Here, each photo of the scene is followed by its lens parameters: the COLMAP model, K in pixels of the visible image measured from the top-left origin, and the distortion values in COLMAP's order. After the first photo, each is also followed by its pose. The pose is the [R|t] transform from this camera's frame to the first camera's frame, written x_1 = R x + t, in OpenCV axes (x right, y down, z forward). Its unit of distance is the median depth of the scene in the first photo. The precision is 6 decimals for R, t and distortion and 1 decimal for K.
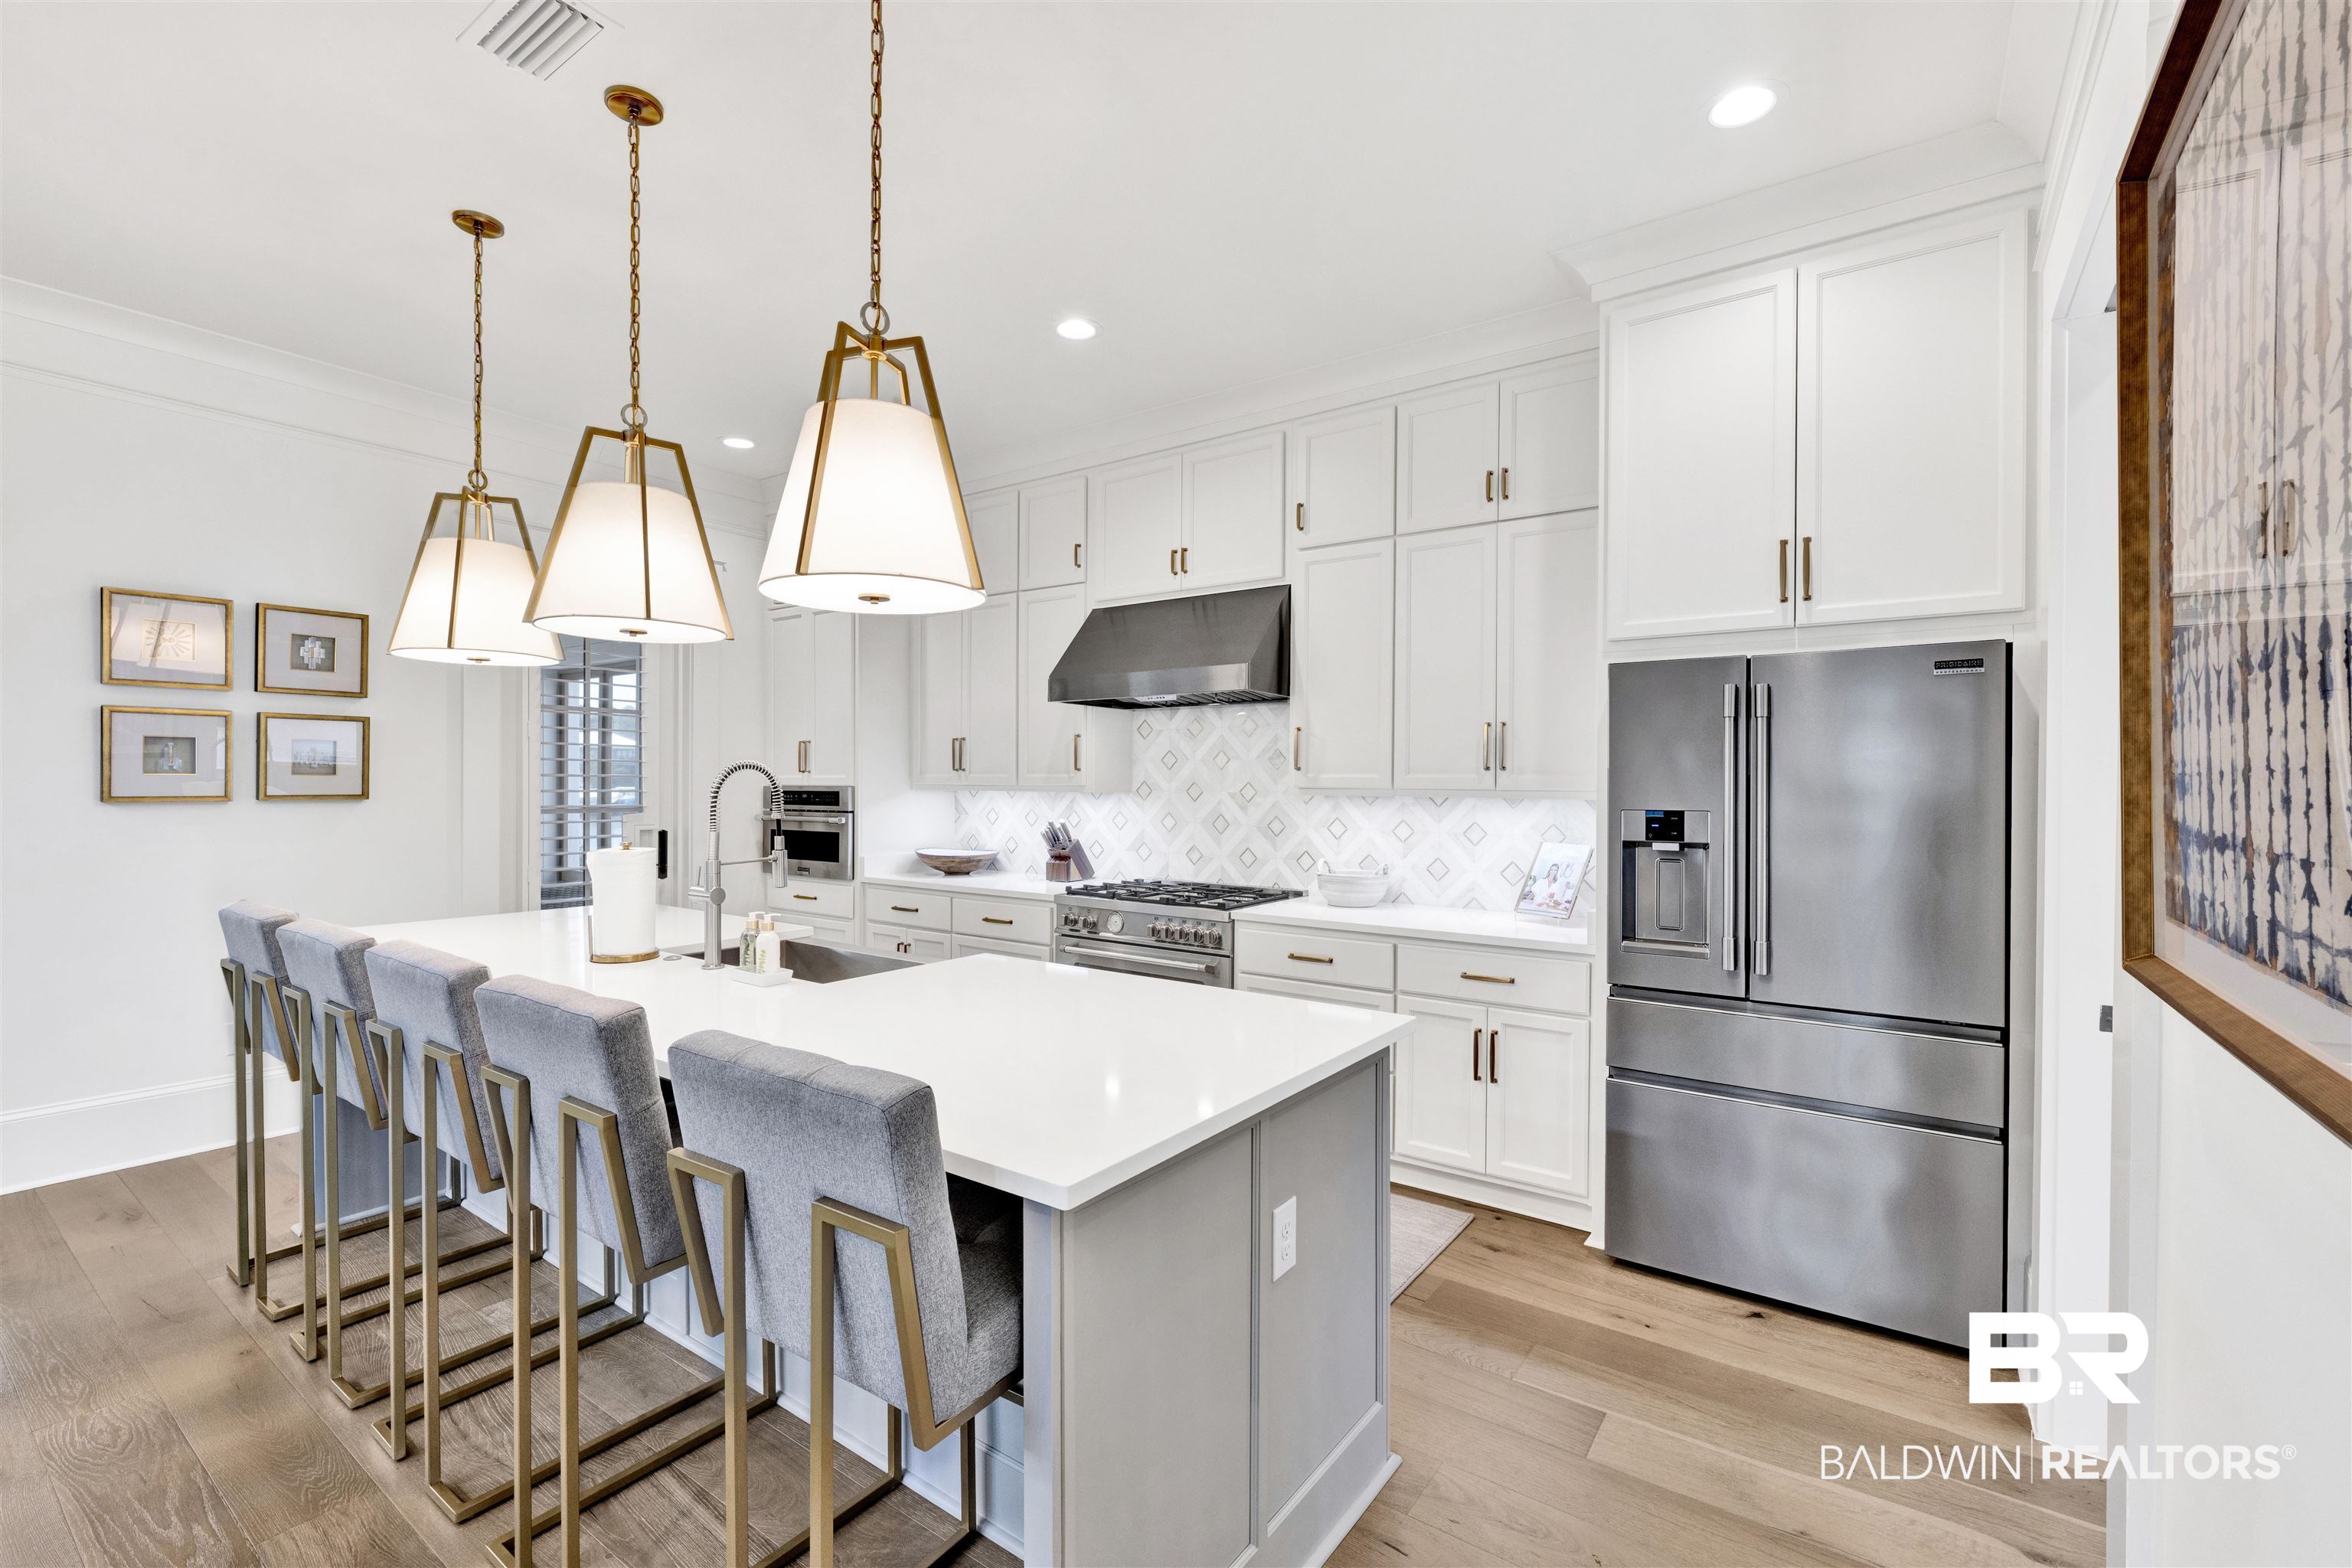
lens RADIAL K [[1027.9, 0, 1176.0], [0, 1027.9, 784.0], [0, 0, 1]] dist [0.000589, 0.000281]
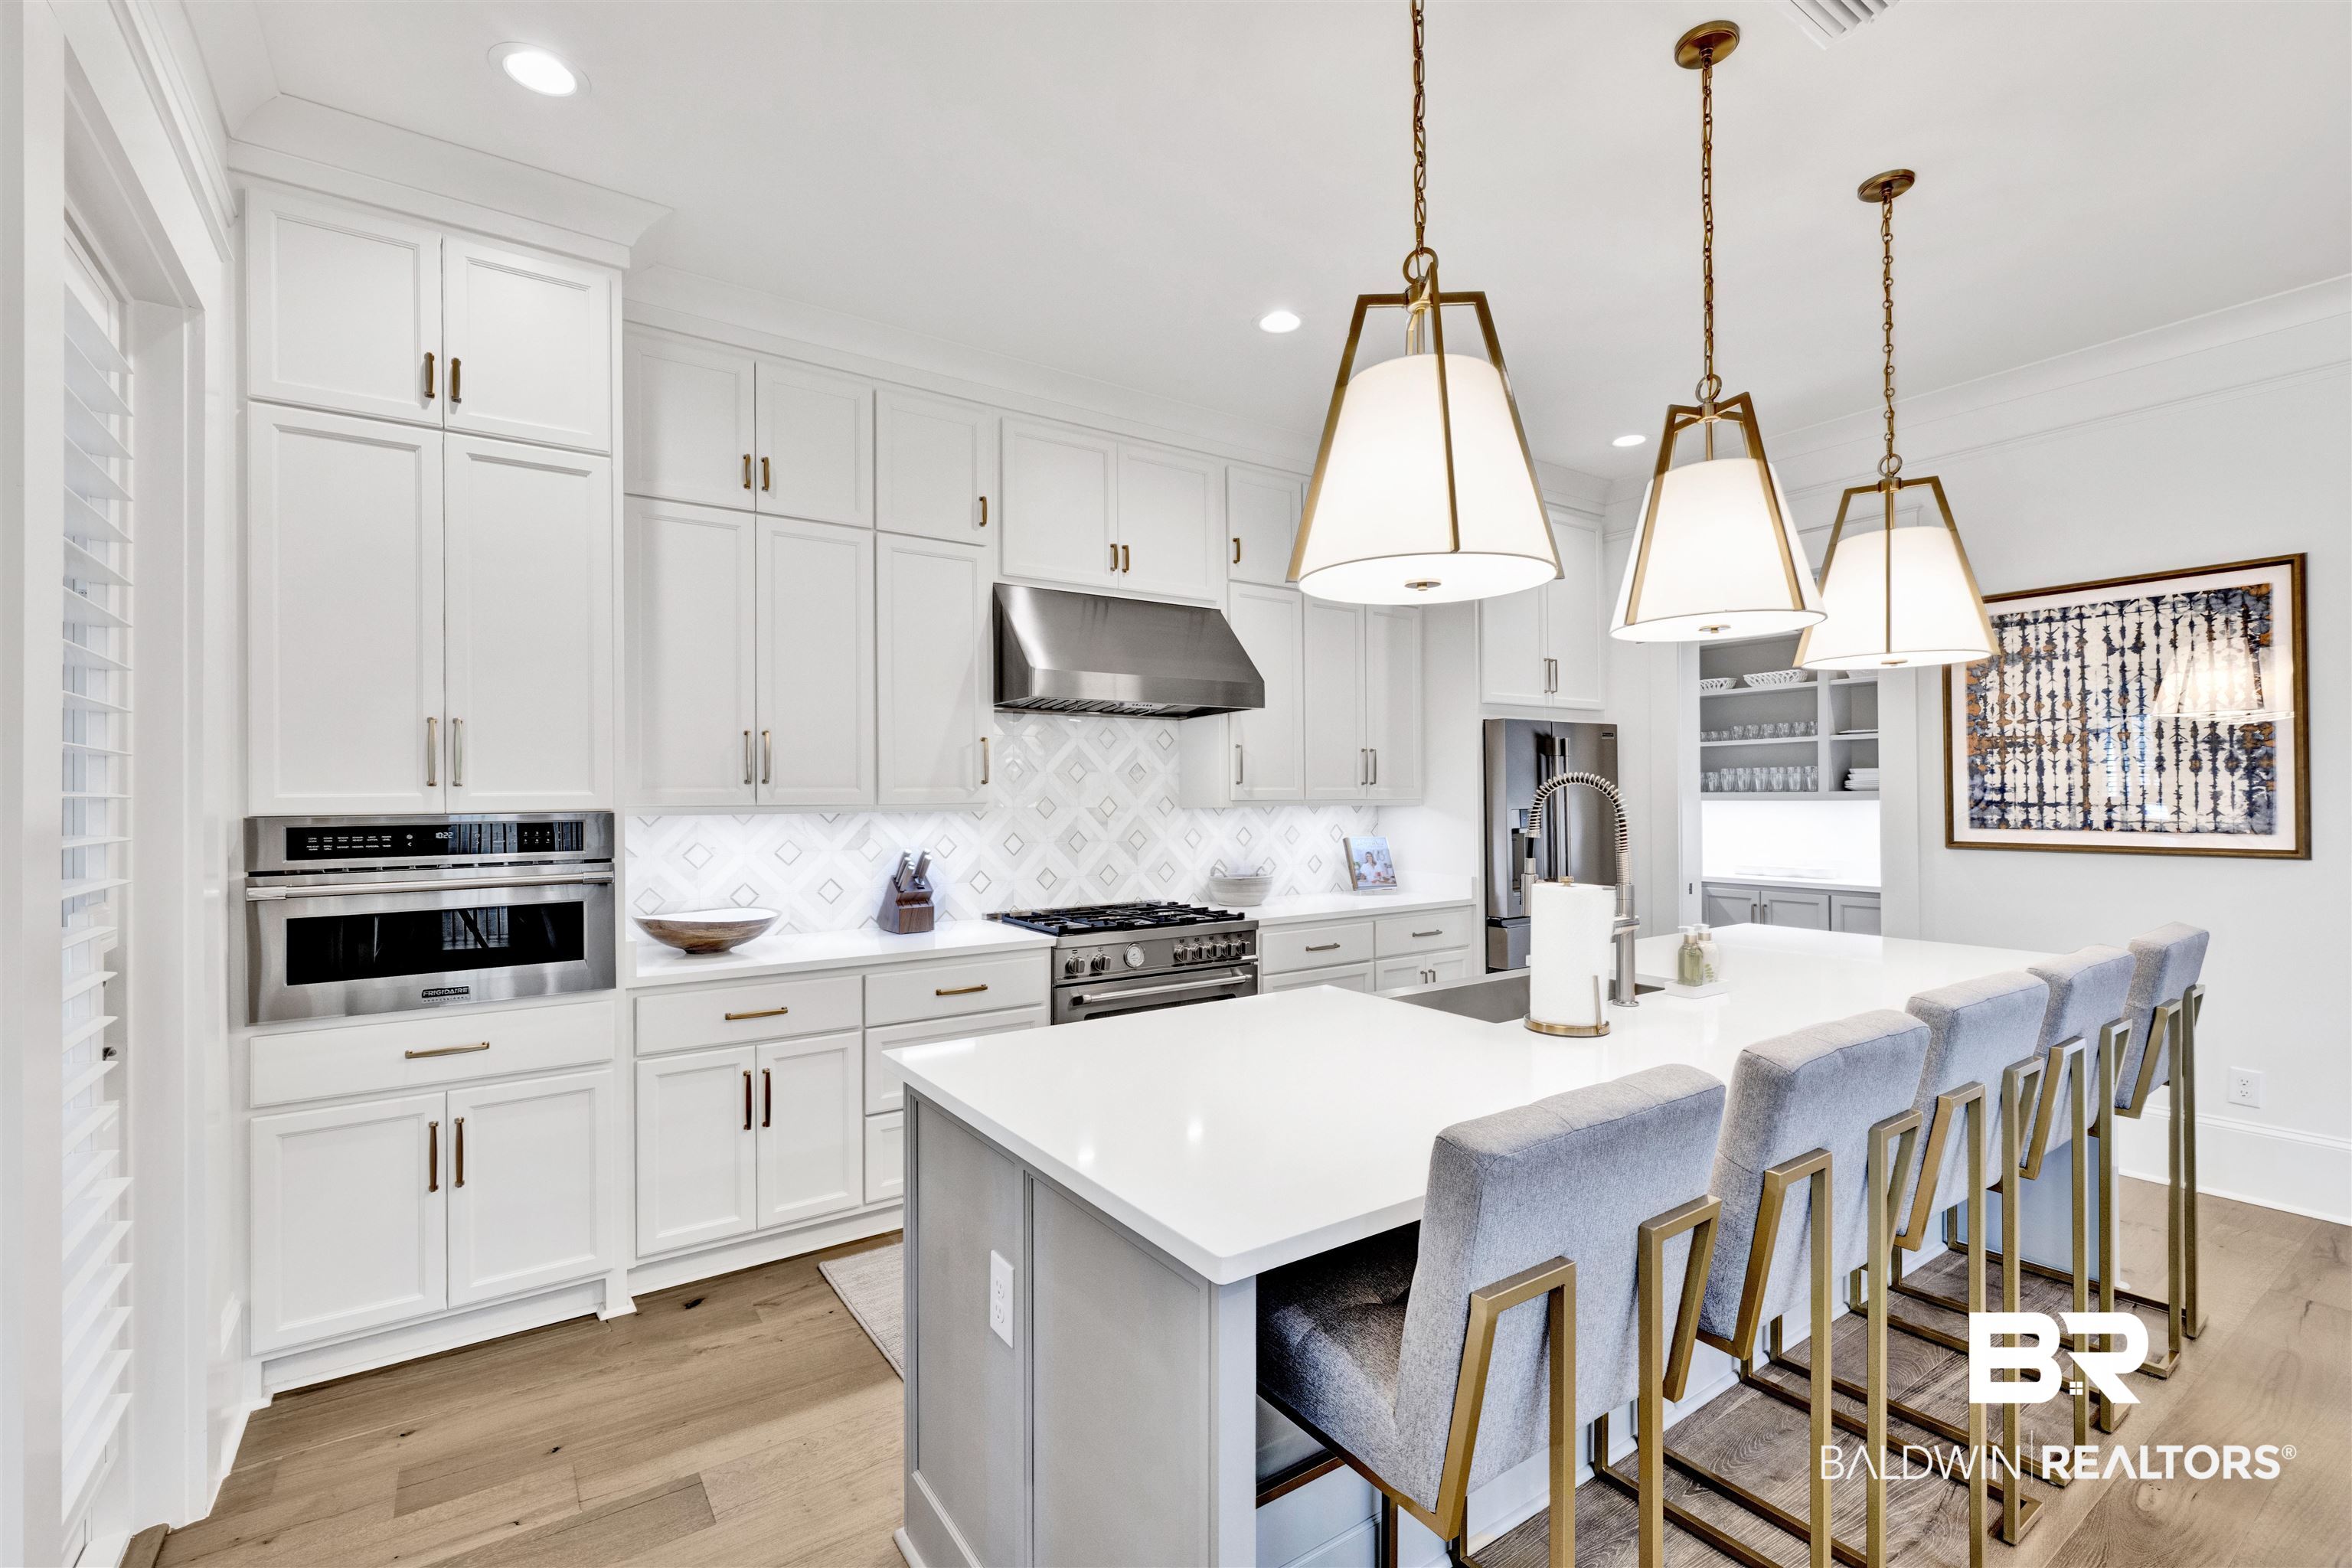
lens RADIAL K [[1015.0, 0, 1176.0], [0, 1015.0, 784.0], [0, 0, 1]] dist [0.001750, 0.000176]
pose [[0.340180, 0.002711, 0.940356, -0.817670], [0.011633, 0.999907, -0.007091, -0.005975], [-0.940288, 0.013352, 0.340117, 0.628500]]
